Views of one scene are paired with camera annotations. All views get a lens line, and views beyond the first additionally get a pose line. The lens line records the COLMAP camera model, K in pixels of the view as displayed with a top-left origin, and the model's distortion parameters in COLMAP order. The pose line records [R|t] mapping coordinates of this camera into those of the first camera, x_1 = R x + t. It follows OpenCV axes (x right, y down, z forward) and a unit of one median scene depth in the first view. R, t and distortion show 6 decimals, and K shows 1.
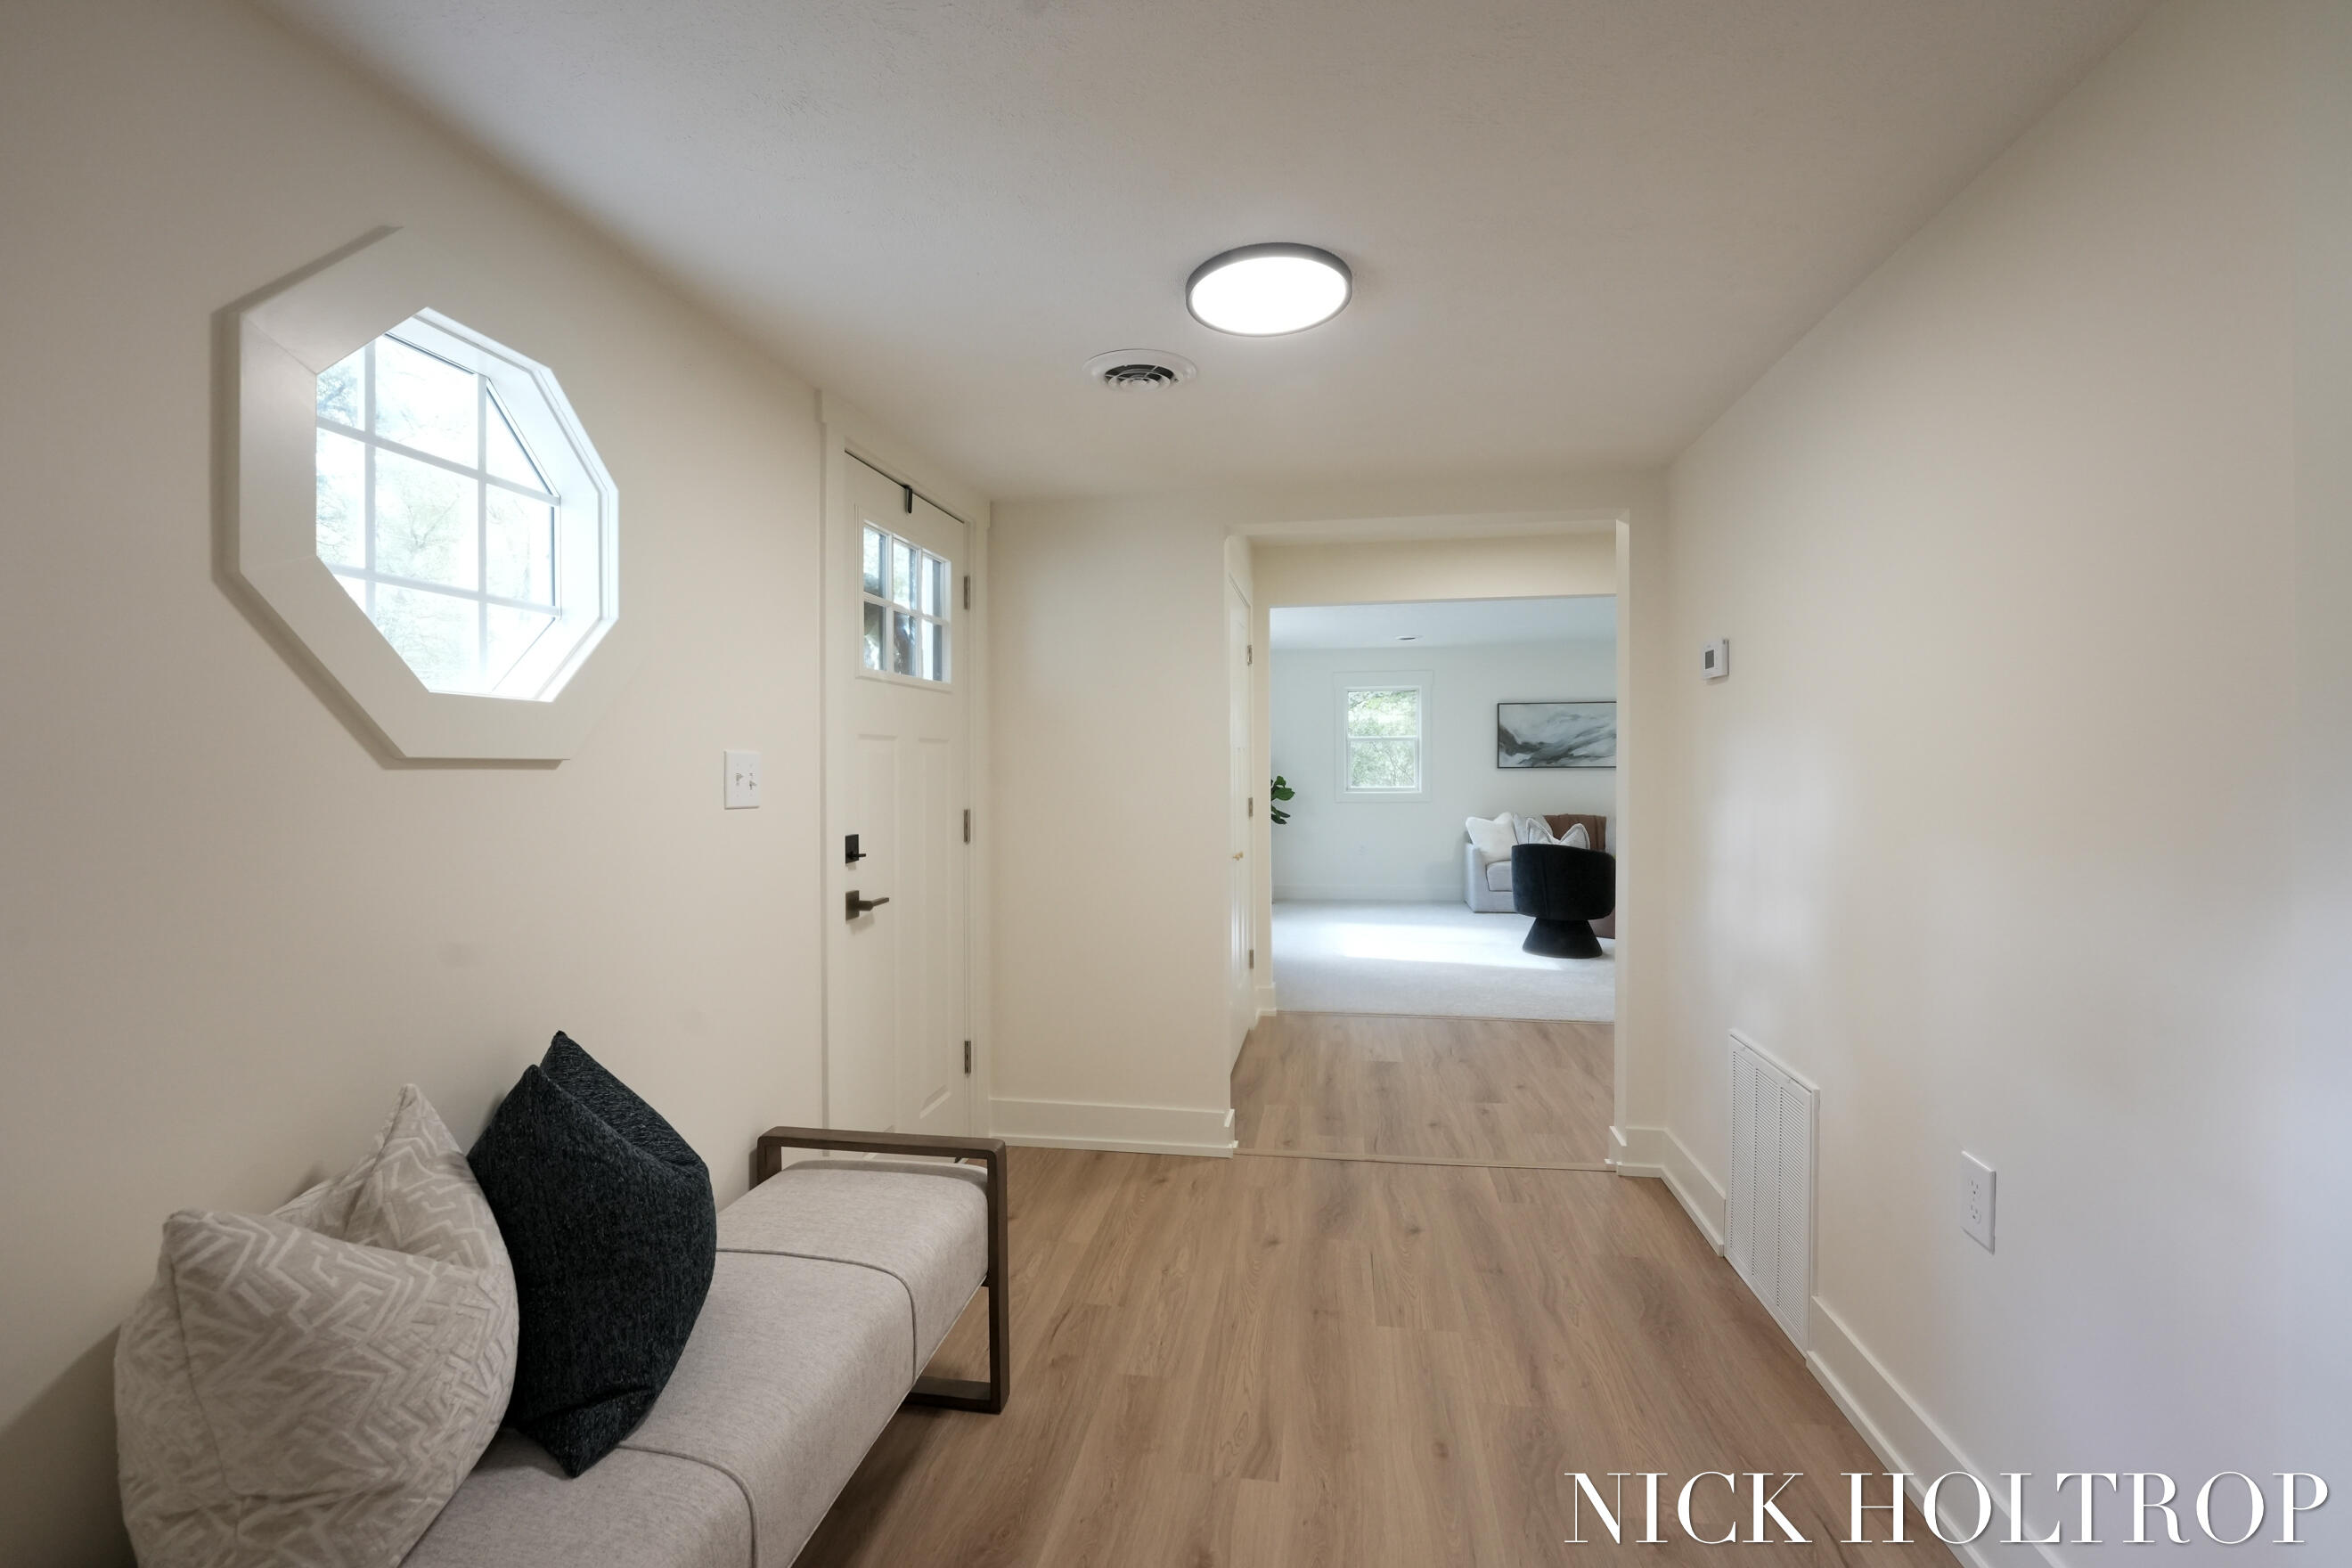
lens RADIAL K [[1010.1, 0, 1158.9], [0, 1010.1, 776.2], [0, 0, 1]] dist [-0.017749, 0.001423]
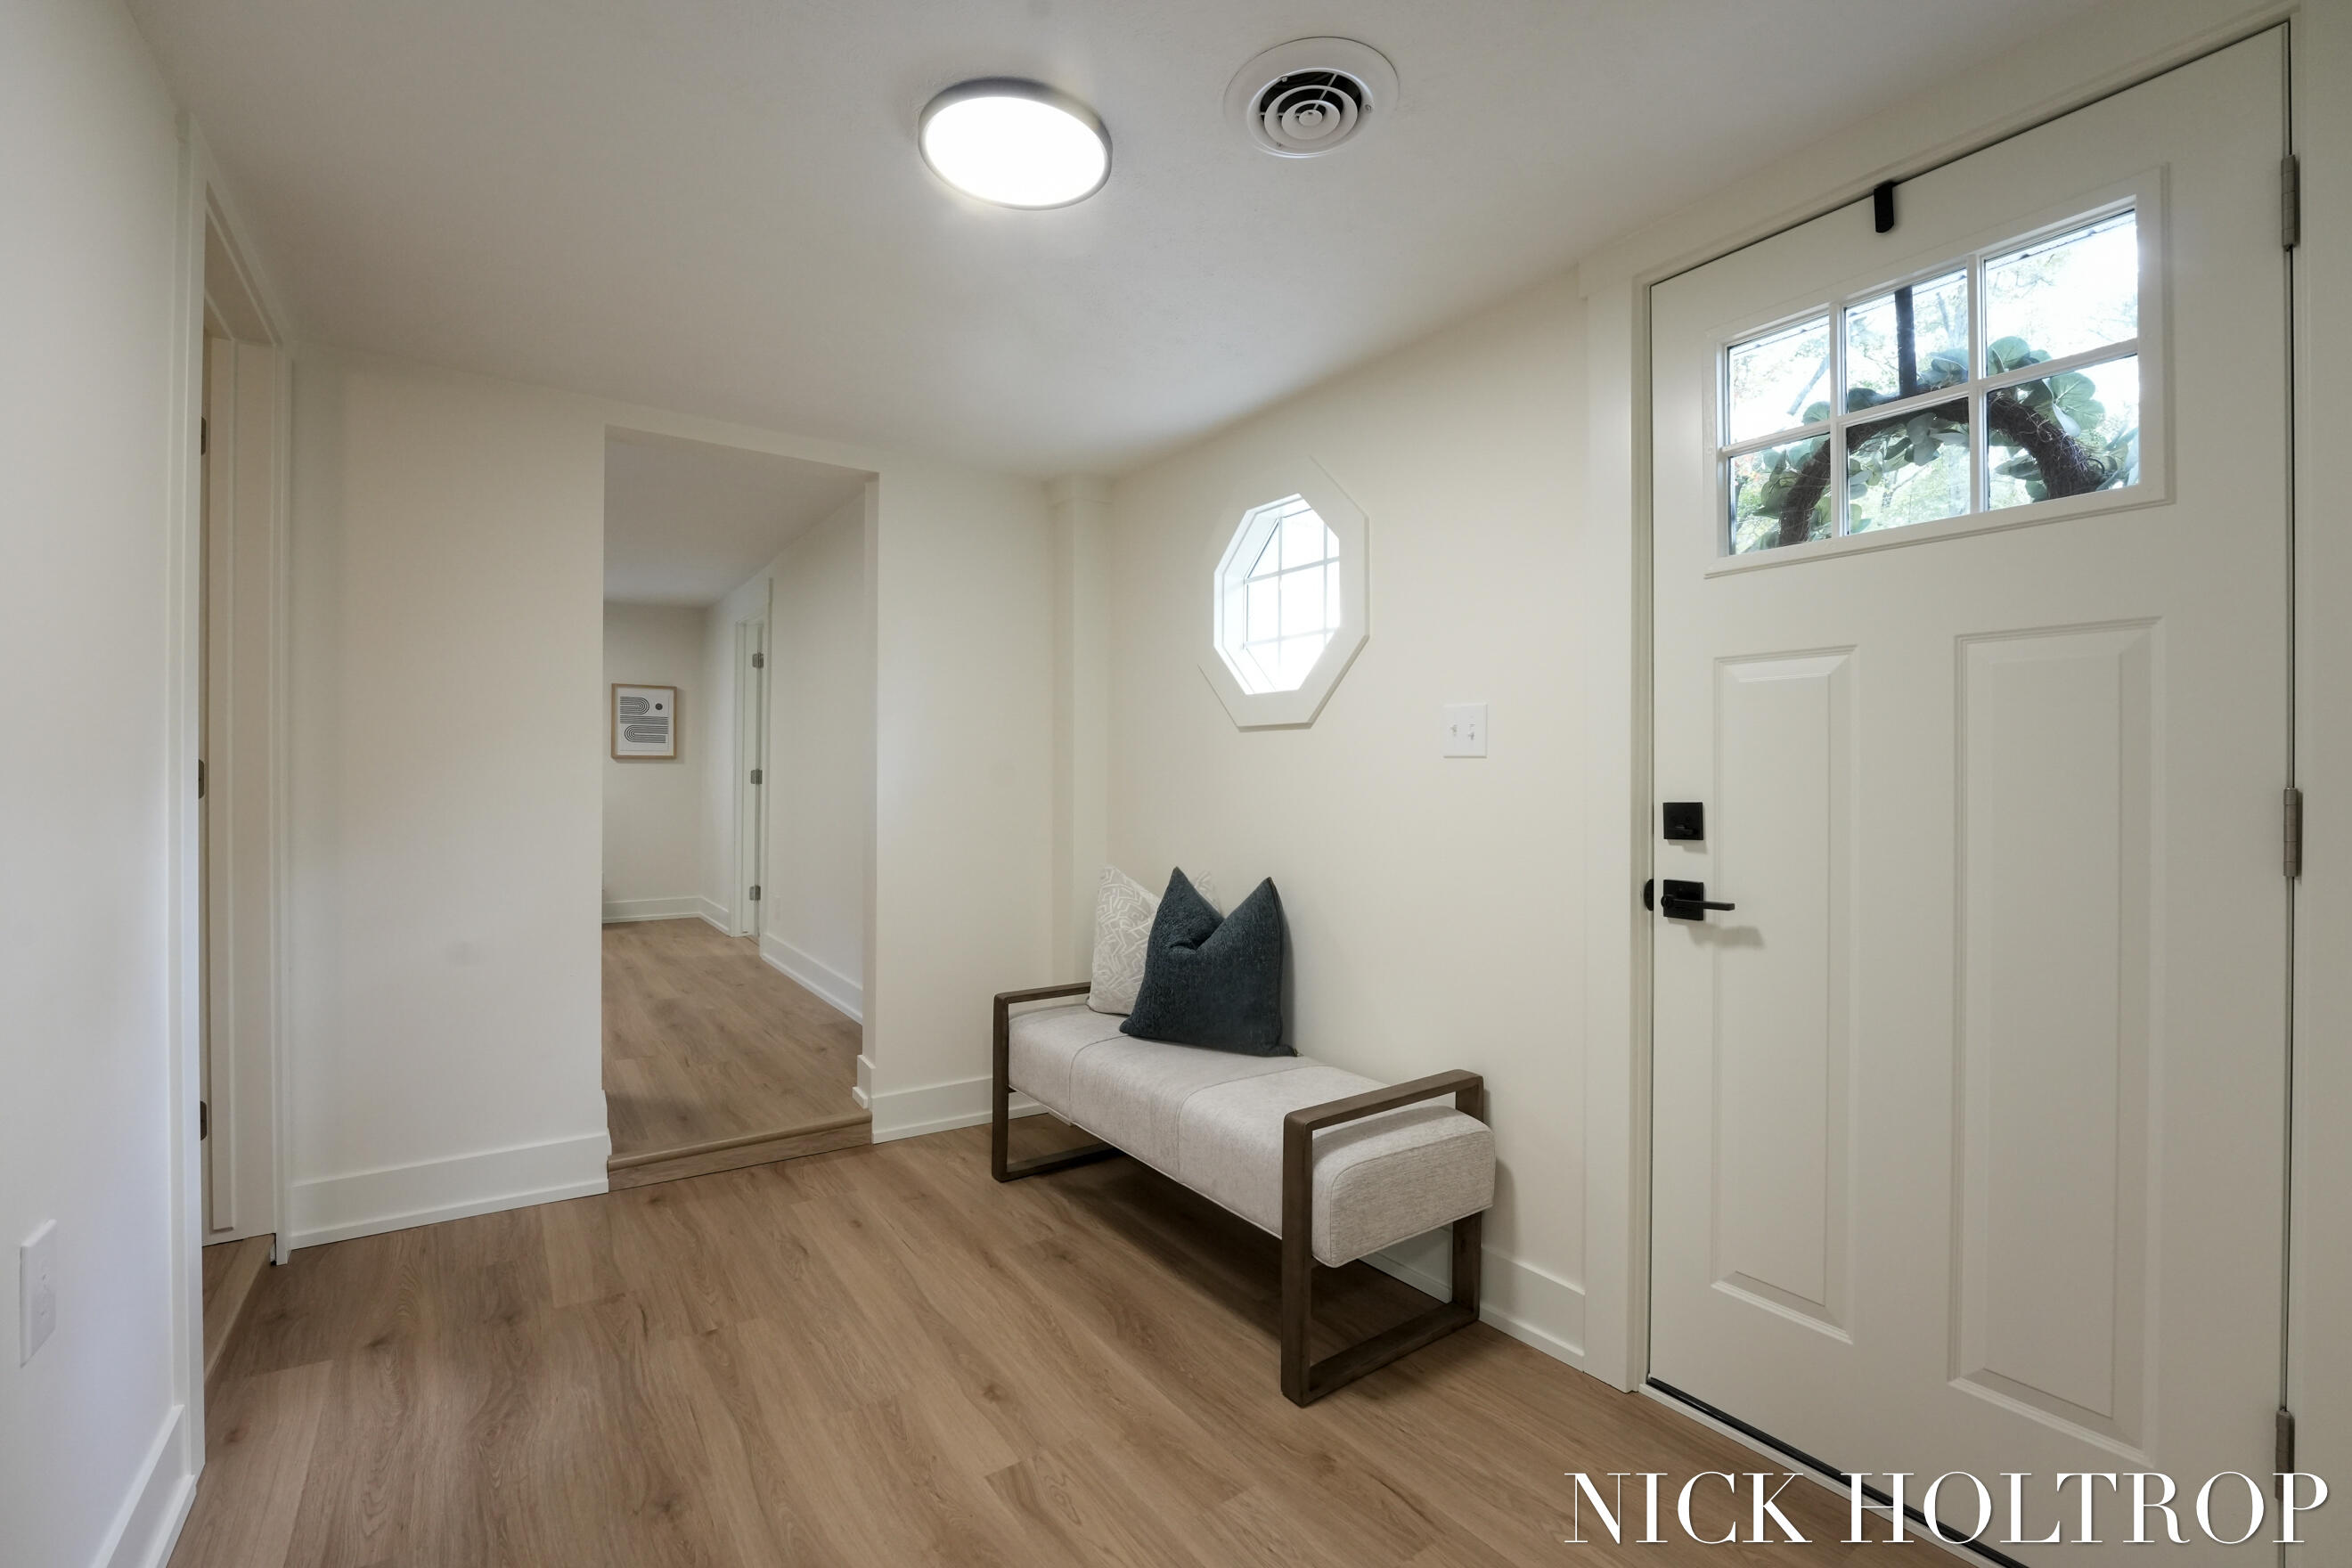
lens RADIAL K [[1010.1, 0, 1180.0], [0, 1010.1, 771.2], [0, 0, 1]] dist [-0.017749, 0.001423]
pose [[-0.702058, 0.000588, -0.712119, 0.600922], [-0.002320, 0.999992, 0.003113, 0.045847], [0.712116, 0.003838, -0.702051, 1.640441]]
